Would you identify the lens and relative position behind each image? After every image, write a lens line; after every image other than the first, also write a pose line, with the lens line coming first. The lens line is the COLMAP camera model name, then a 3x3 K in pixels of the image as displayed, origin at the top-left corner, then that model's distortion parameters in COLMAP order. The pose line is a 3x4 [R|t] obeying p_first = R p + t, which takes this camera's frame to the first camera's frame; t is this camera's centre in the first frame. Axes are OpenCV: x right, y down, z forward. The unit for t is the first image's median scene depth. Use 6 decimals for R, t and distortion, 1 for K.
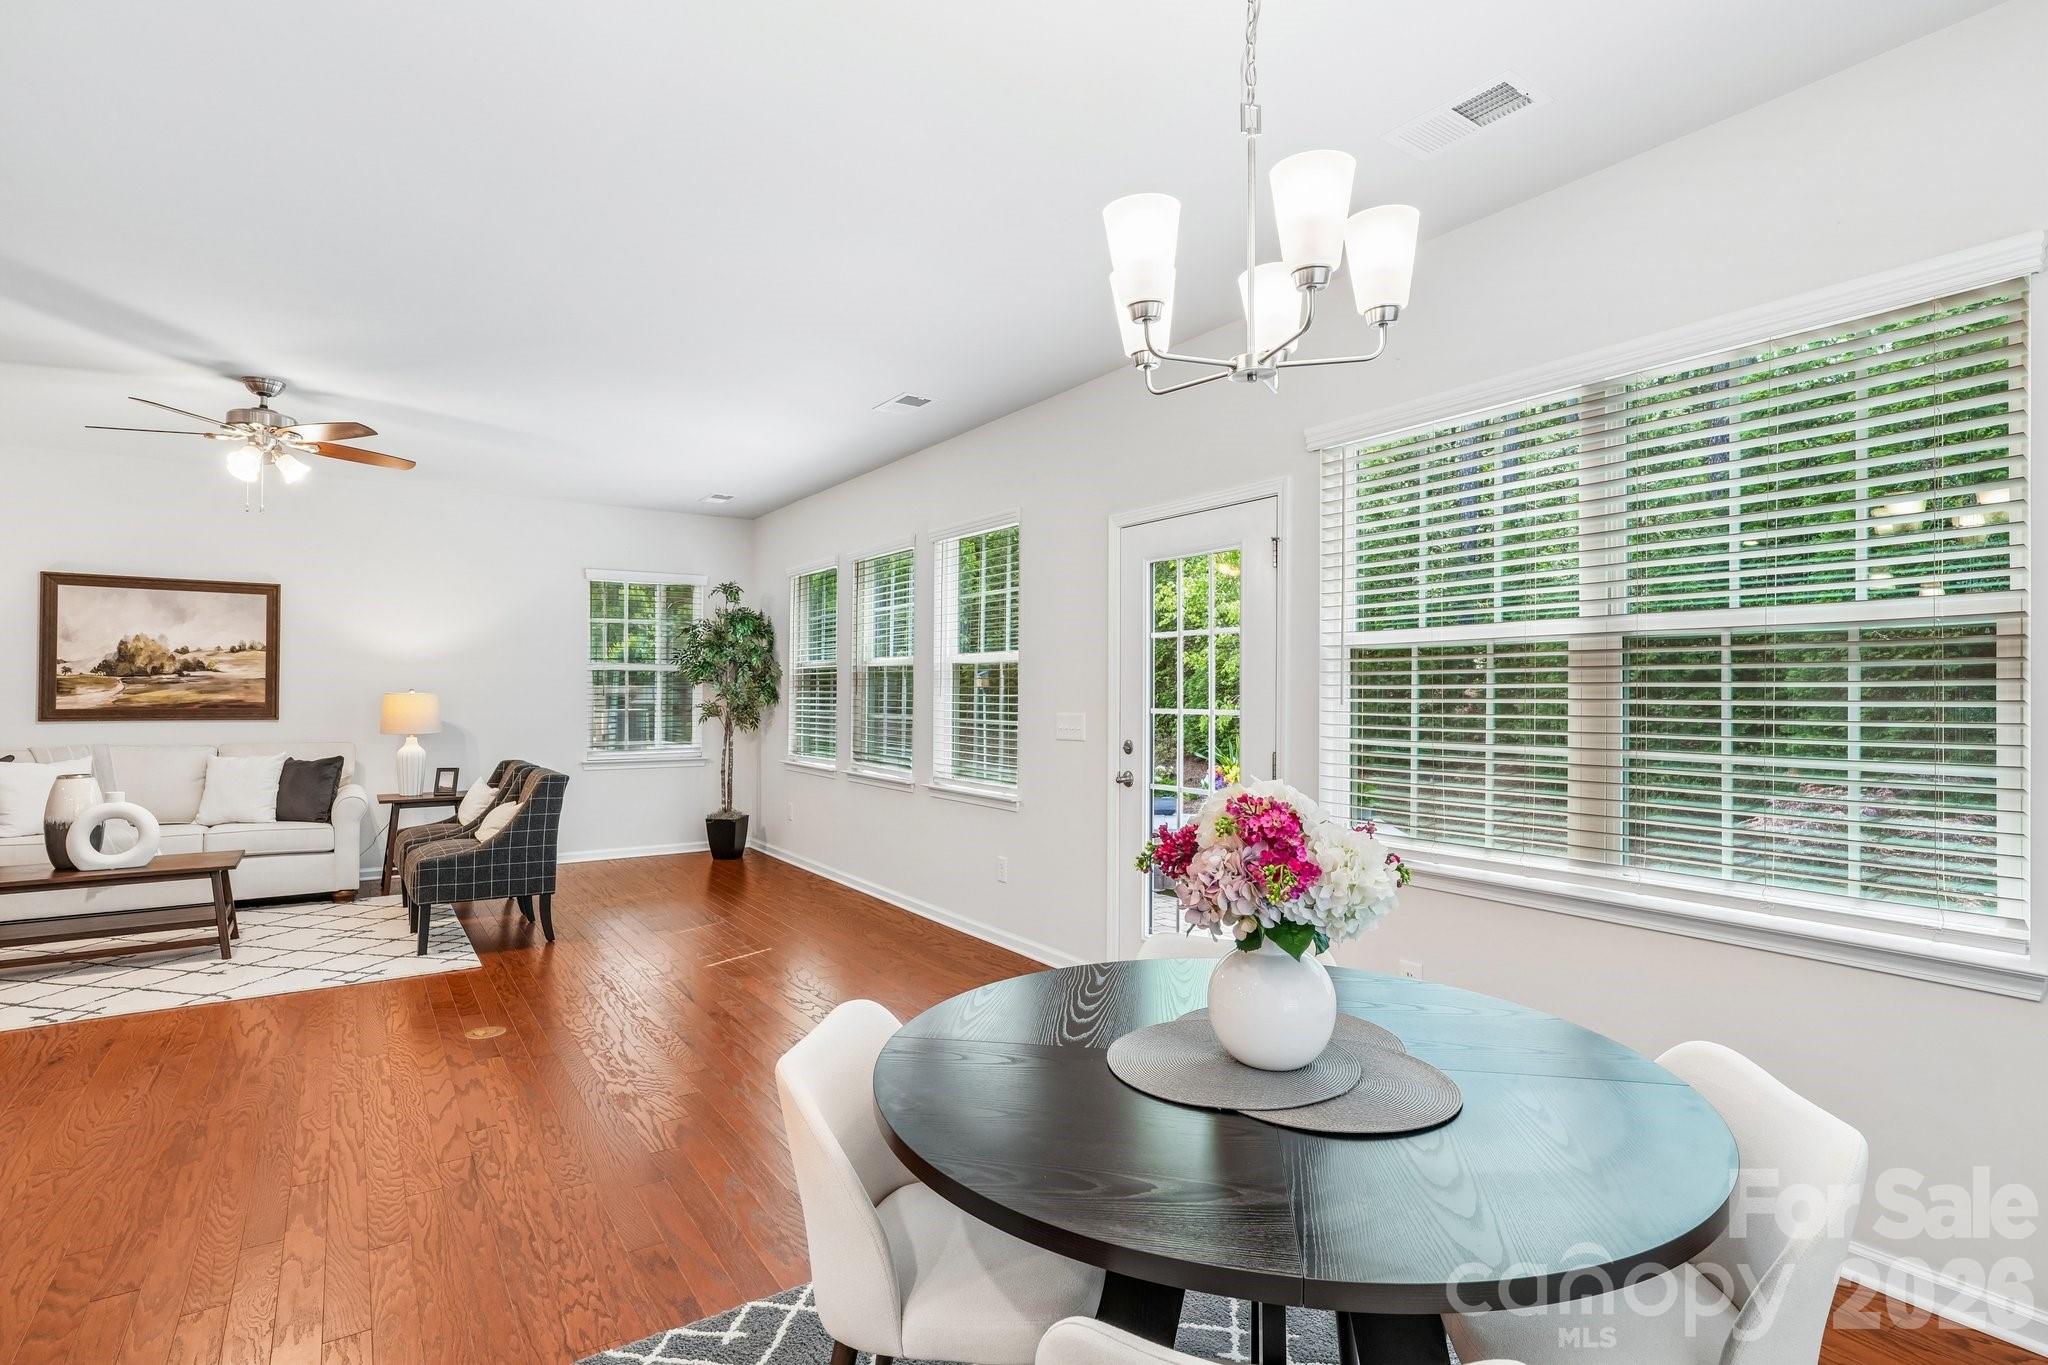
lens RADIAL K [[1021.2, 0, 1030.0], [0, 1021.2, 685.6], [0, 0, 1]] dist [0.001724, 0.003280]
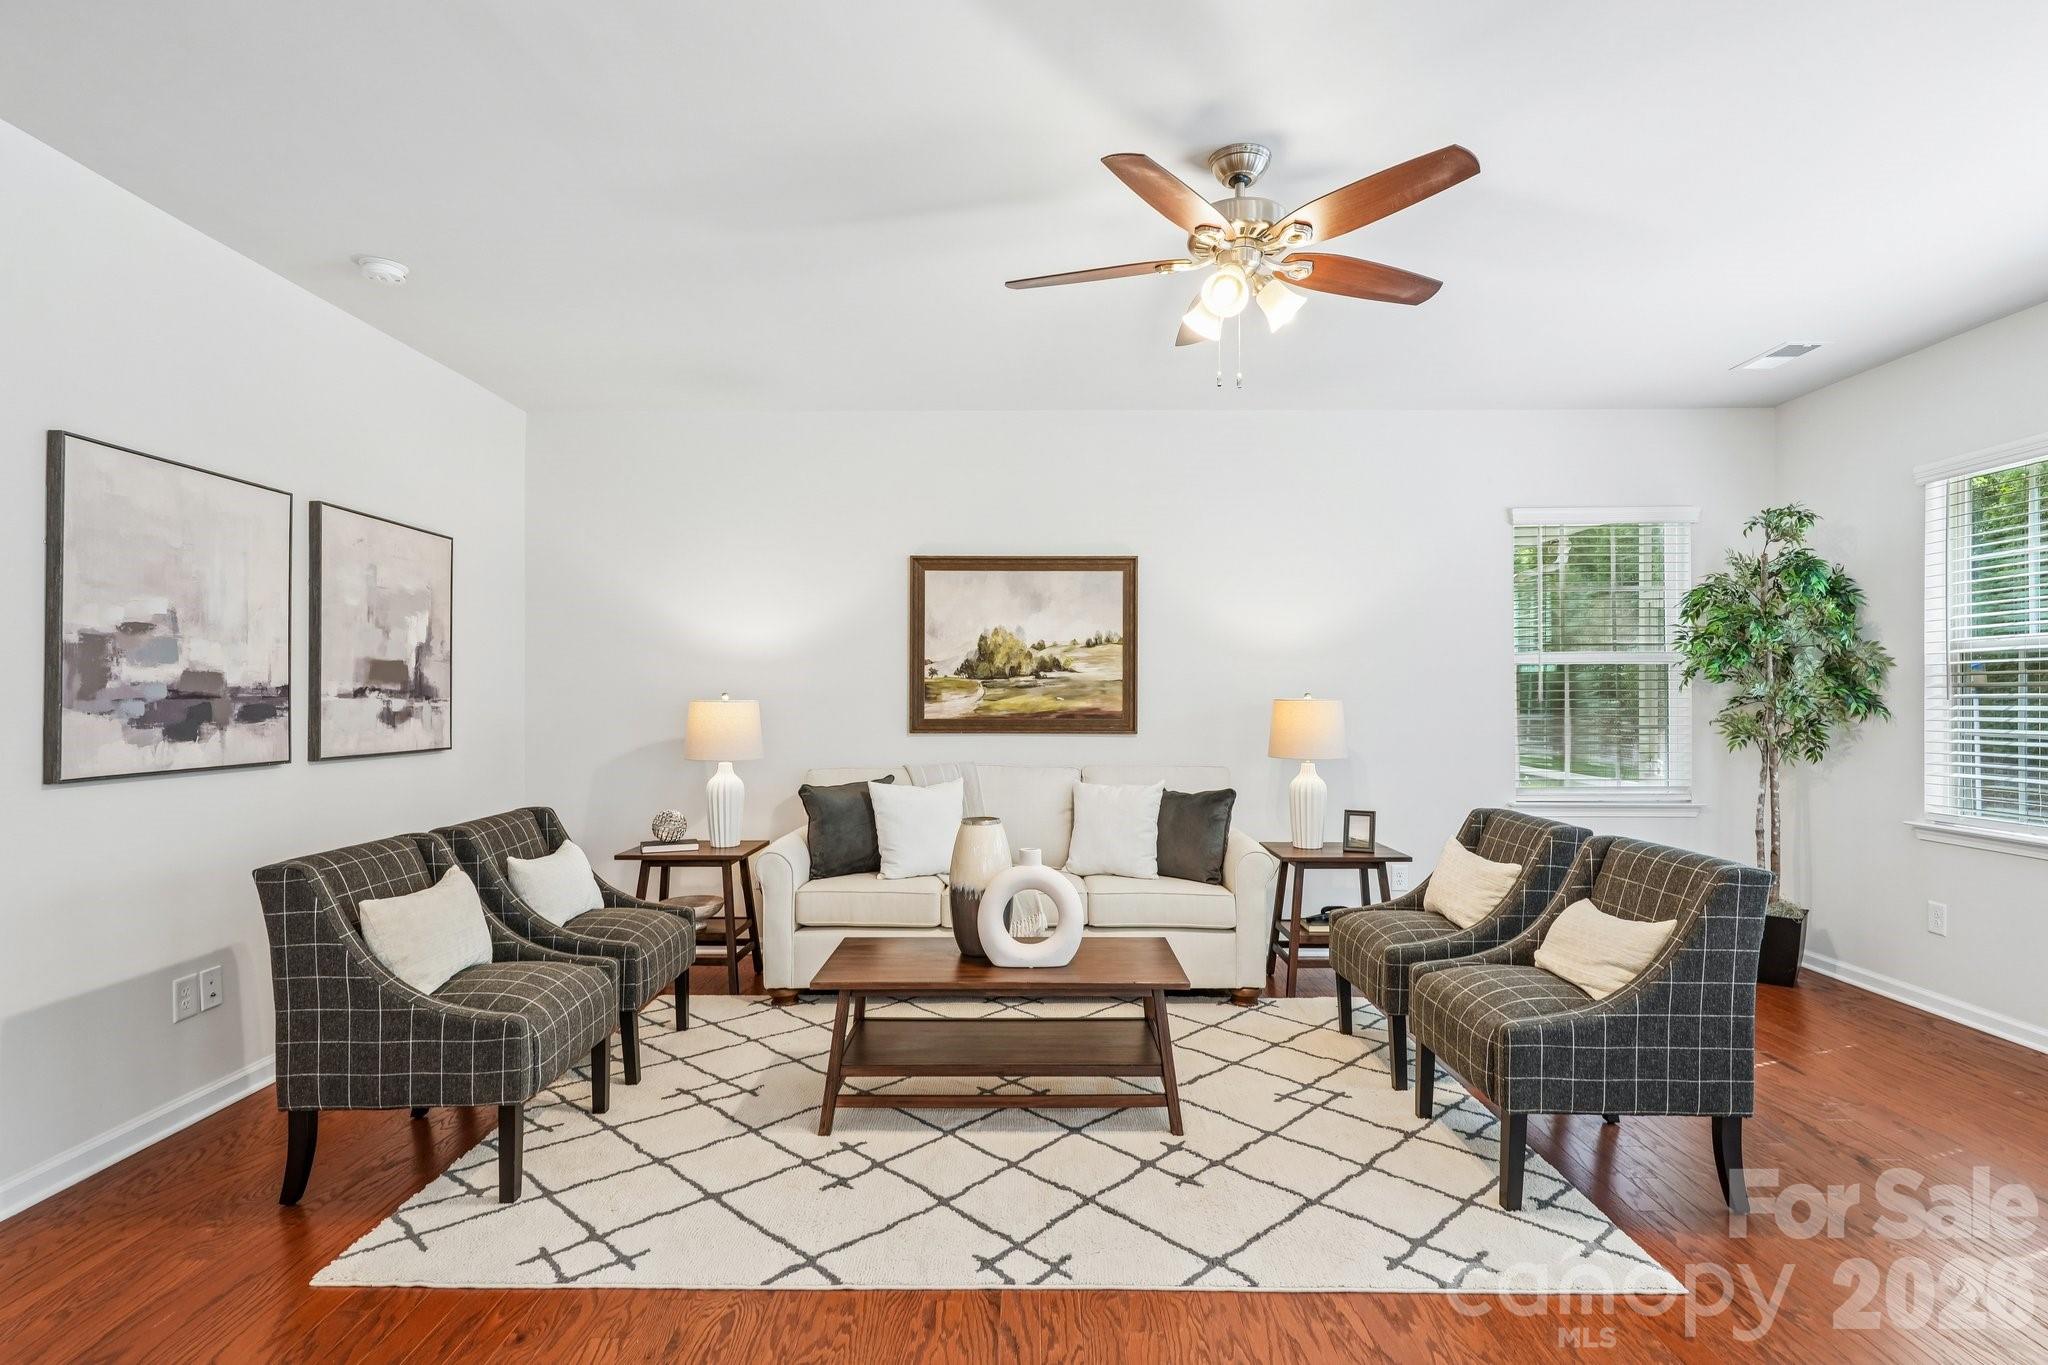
lens RADIAL K [[1021.2, 0, 1026.6], [0, 1021.2, 691.1], [0, 0, 1]] dist [0.001724, 0.003280]
pose [[0.826366, -0.006047, -0.563101, -0.388114], [0.005962, 0.999980, -0.001989, 0.002329], [0.563102, -0.001713, 0.826386, 0.337898]]
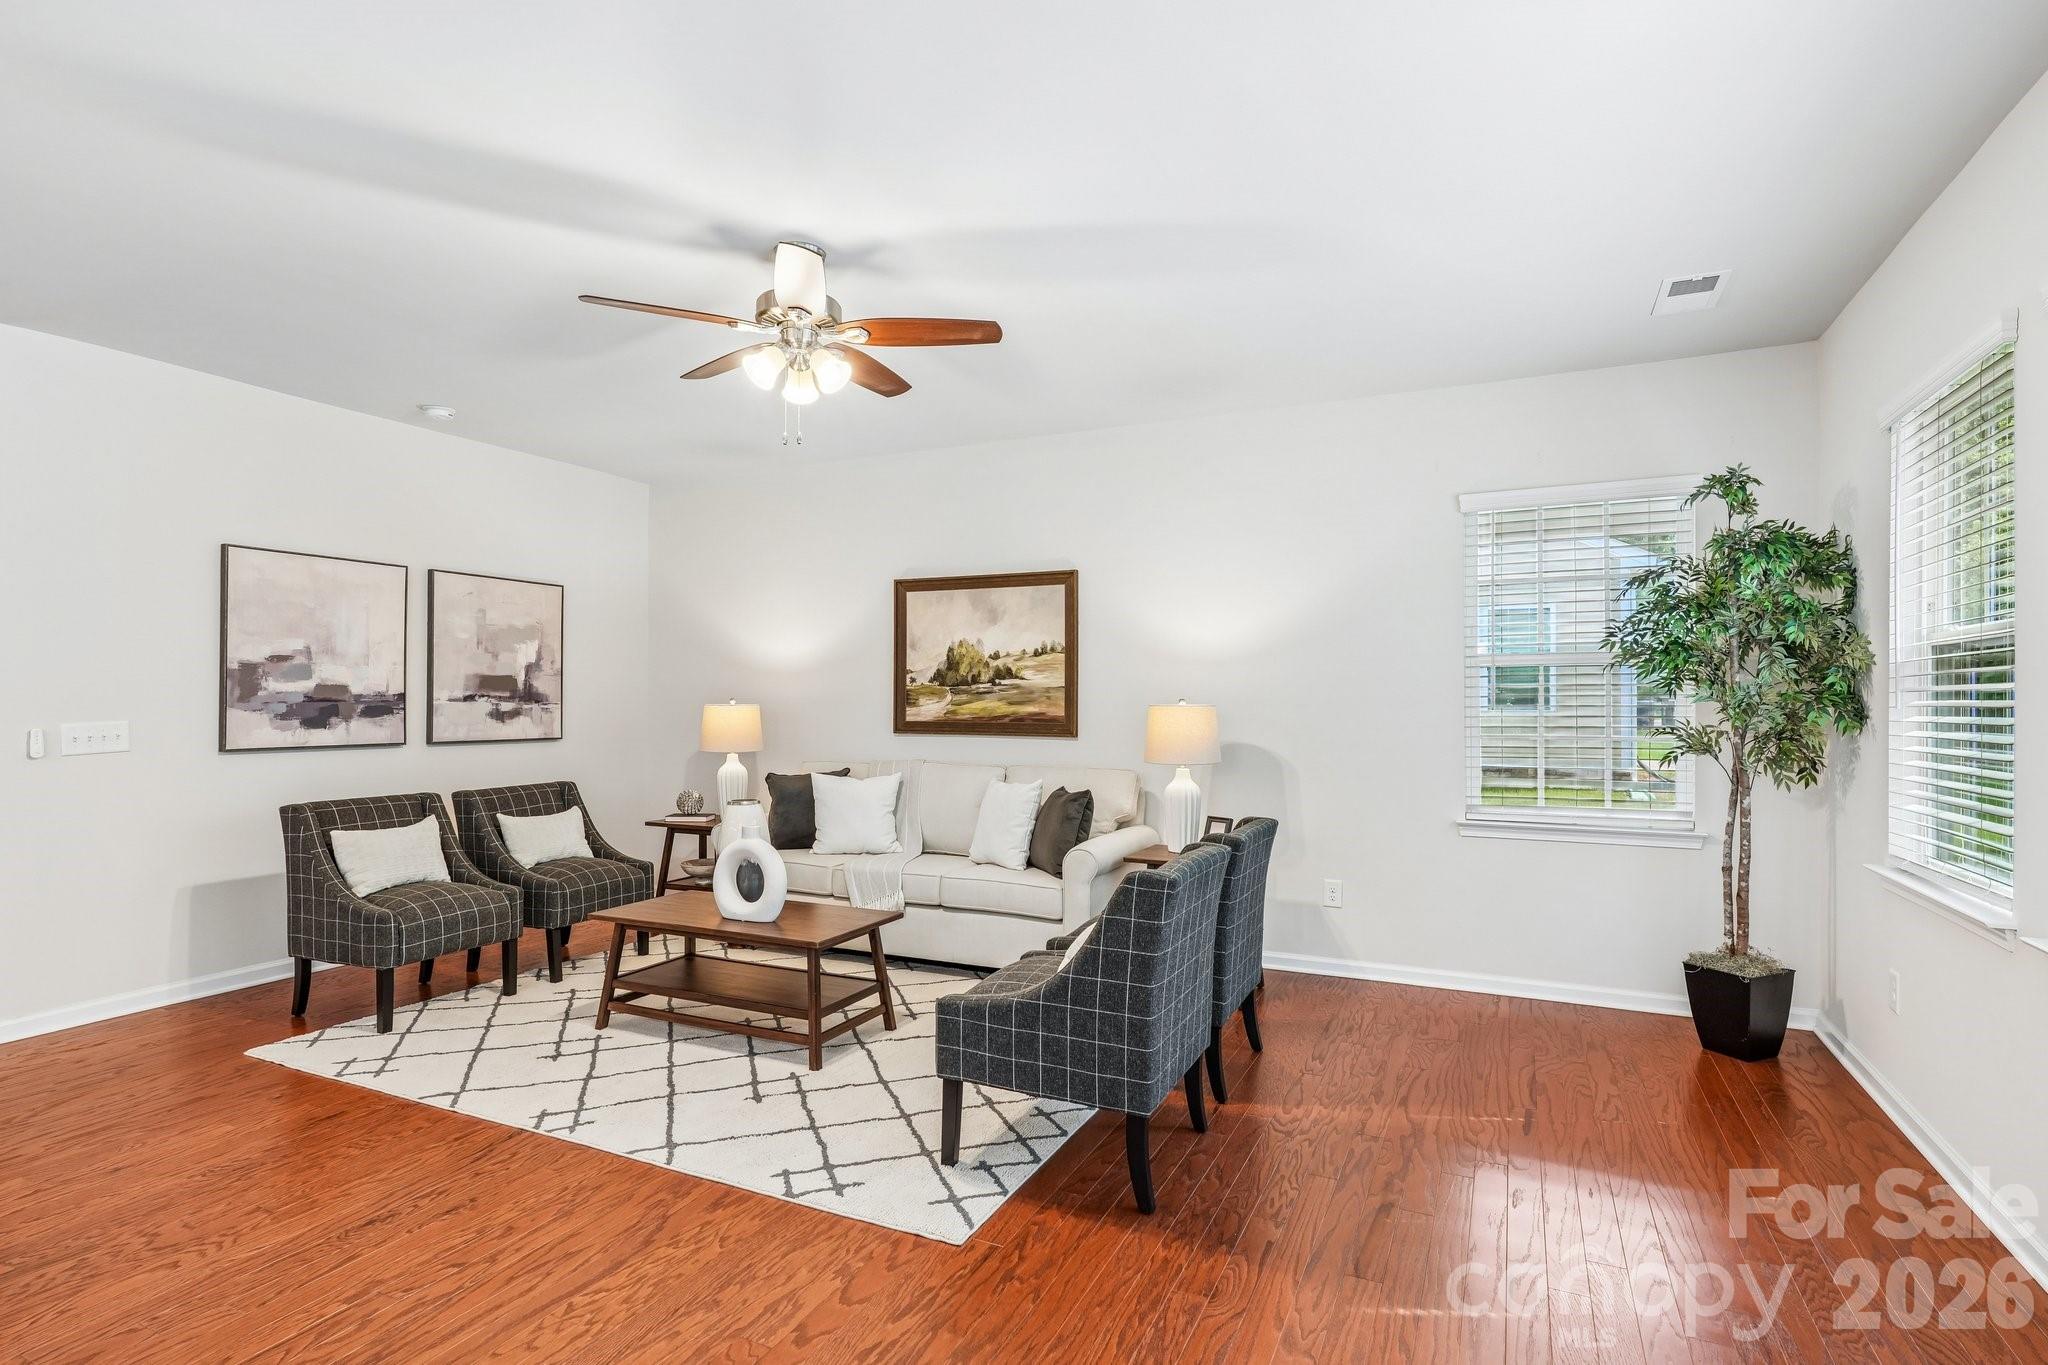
lens RADIAL K [[1021.2, 0, 1018.0], [0, 1021.2, 694.0], [0, 0, 1]] dist [0.001724, 0.003280]
pose [[0.504497, -0.008641, -0.863370, -0.063390], [0.004849, 0.999963, -0.007174, 0.004717], [0.863400, -0.000567, 0.504520, 0.574266]]
